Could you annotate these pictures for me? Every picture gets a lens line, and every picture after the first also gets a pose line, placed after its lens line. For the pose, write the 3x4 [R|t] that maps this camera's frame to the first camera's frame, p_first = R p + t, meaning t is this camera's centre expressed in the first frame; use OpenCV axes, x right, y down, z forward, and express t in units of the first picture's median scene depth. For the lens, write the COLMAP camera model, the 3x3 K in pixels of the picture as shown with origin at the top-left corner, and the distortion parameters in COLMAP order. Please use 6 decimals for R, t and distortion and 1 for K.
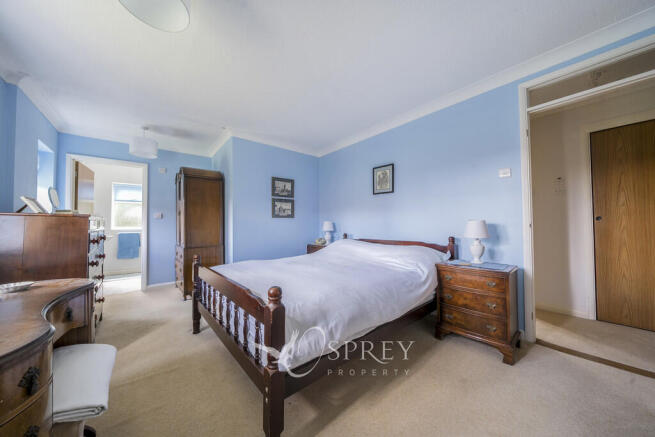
lens RADIAL K [[221.5, 0, 326.1], [0, 221.5, 219.7], [0, 0, 1]] dist [-0.001054, -0.000056]
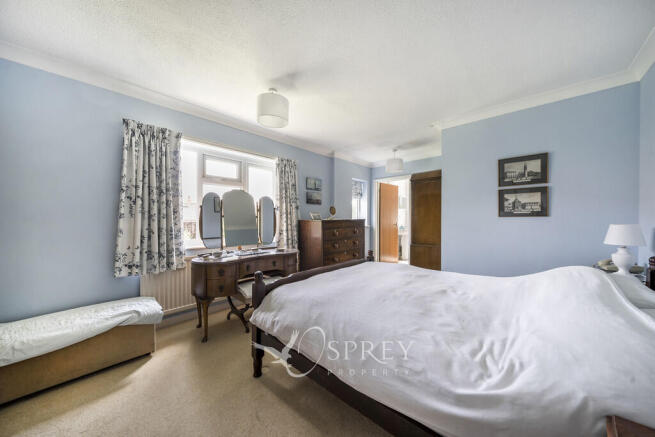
lens RADIAL K [[221.5, 0, 326.1], [0, 221.5, 219.7], [0, 0, 1]] dist [-0.001054, -0.000056]
pose [[0.126793, 0.011089, -0.991867, 0.389953], [0.022825, 0.999640, 0.014093, -0.023046], [0.991667, -0.024426, 0.126495, 0.351901]]
